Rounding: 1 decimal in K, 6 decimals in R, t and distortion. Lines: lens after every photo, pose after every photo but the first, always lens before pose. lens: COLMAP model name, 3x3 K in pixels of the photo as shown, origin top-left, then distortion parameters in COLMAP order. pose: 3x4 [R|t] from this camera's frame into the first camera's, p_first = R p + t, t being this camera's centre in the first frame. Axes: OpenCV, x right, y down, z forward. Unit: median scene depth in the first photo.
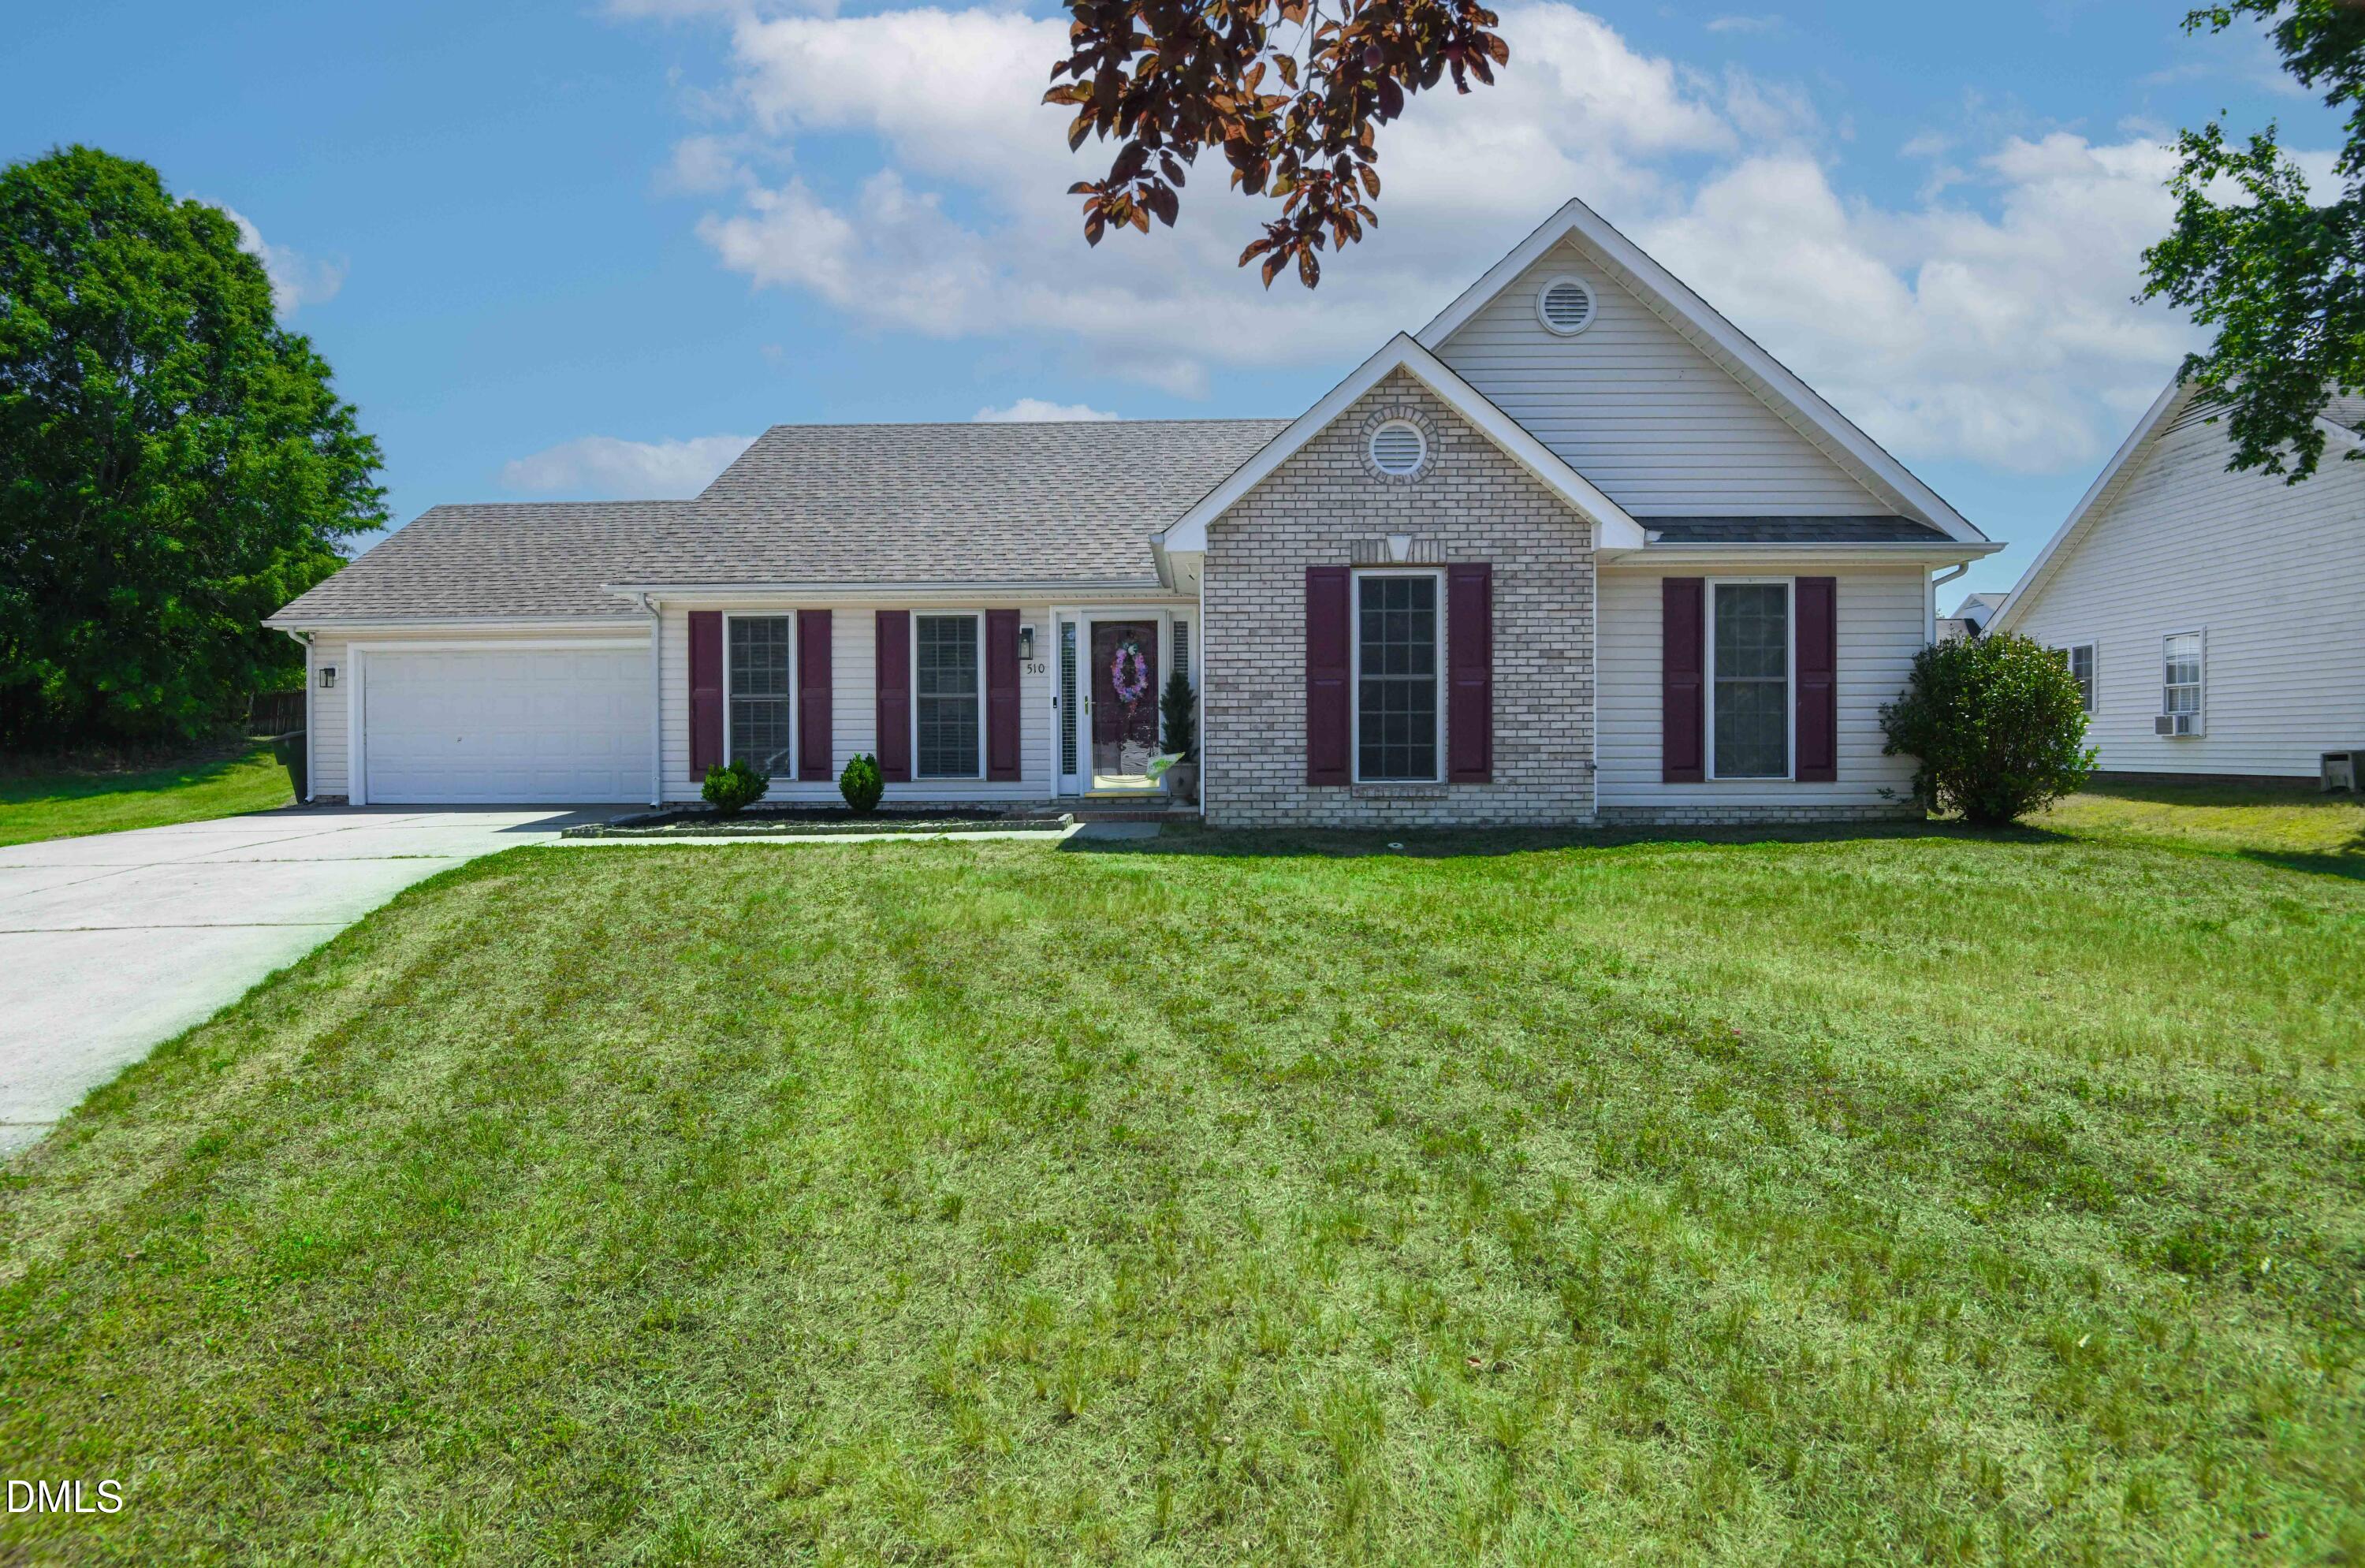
lens RADIAL K [[1089.5, 0, 1181.7], [0, 1089.5, 764.1], [0, 0, 1]] dist [-0.000878, -0.017833]
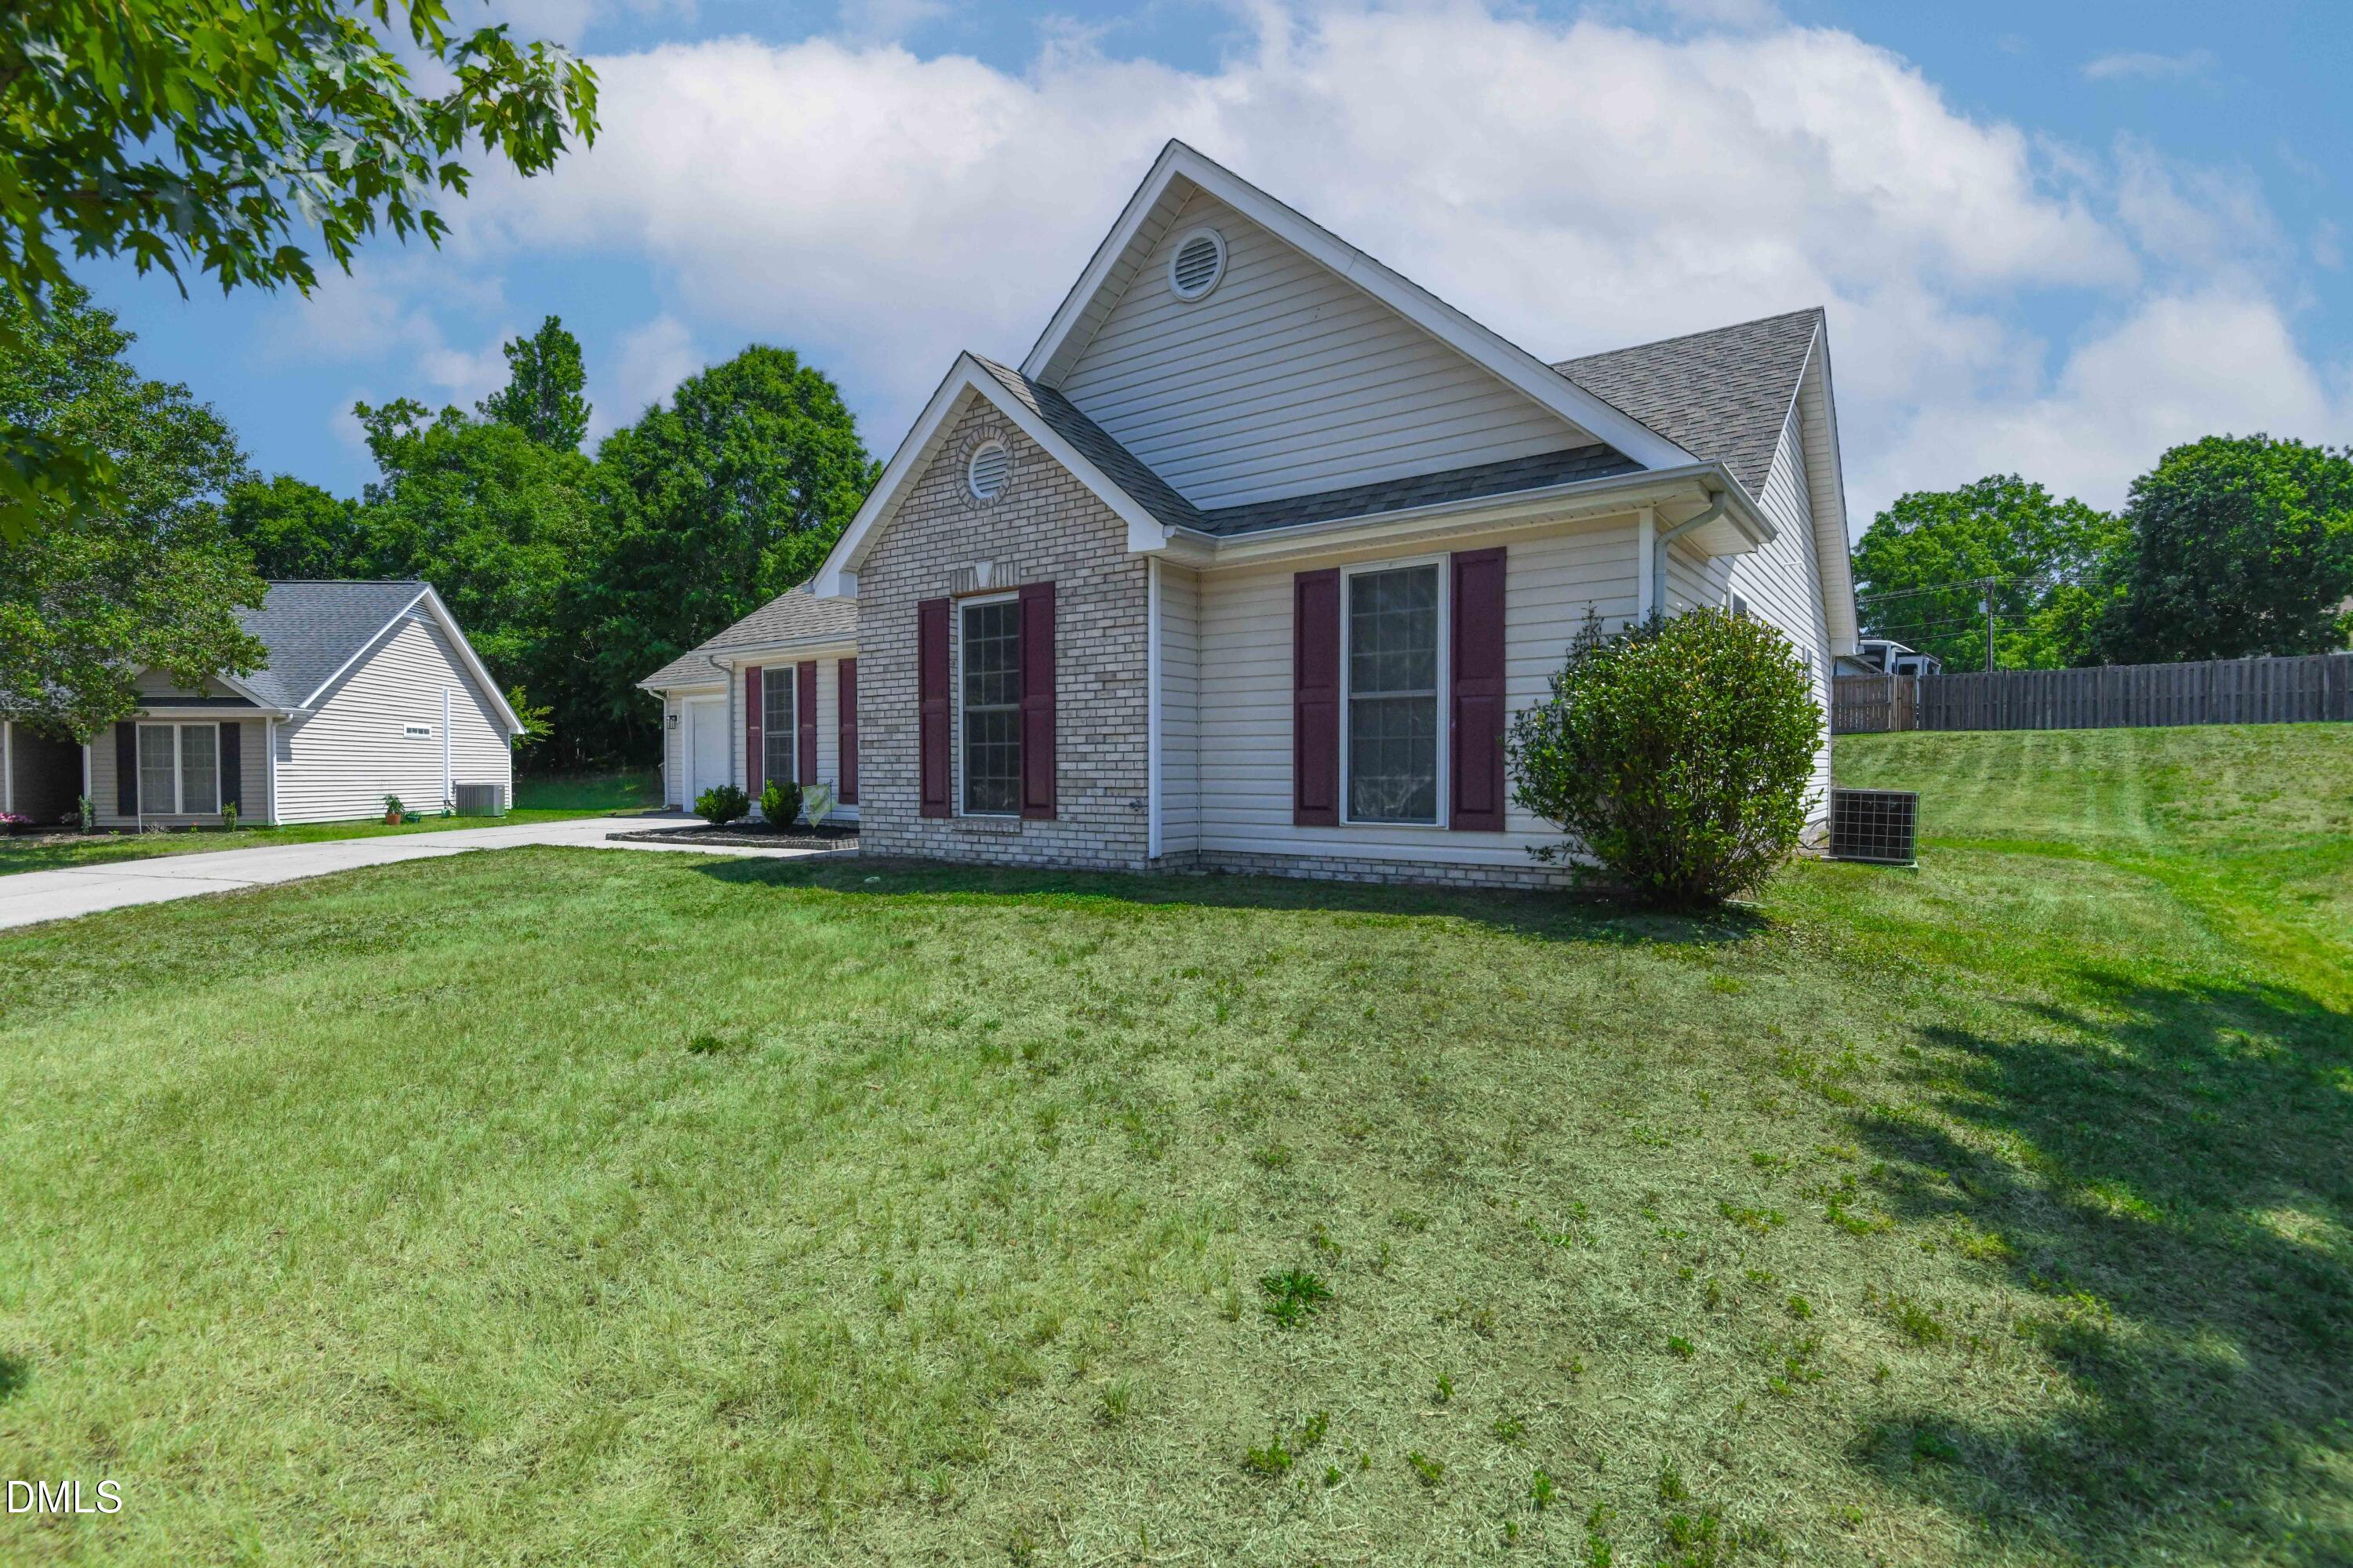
lens RADIAL K [[1084.2, 0, 1176.5], [0, 1084.2, 784.0], [0, 0, 1]] dist [0.030276, -0.036294]
pose [[0.818301, 0.010777, -0.574689, 0.891183], [-0.007986, 0.999941, 0.007380, -0.020459], [0.574735, -0.001449, 0.818338, 0.306366]]
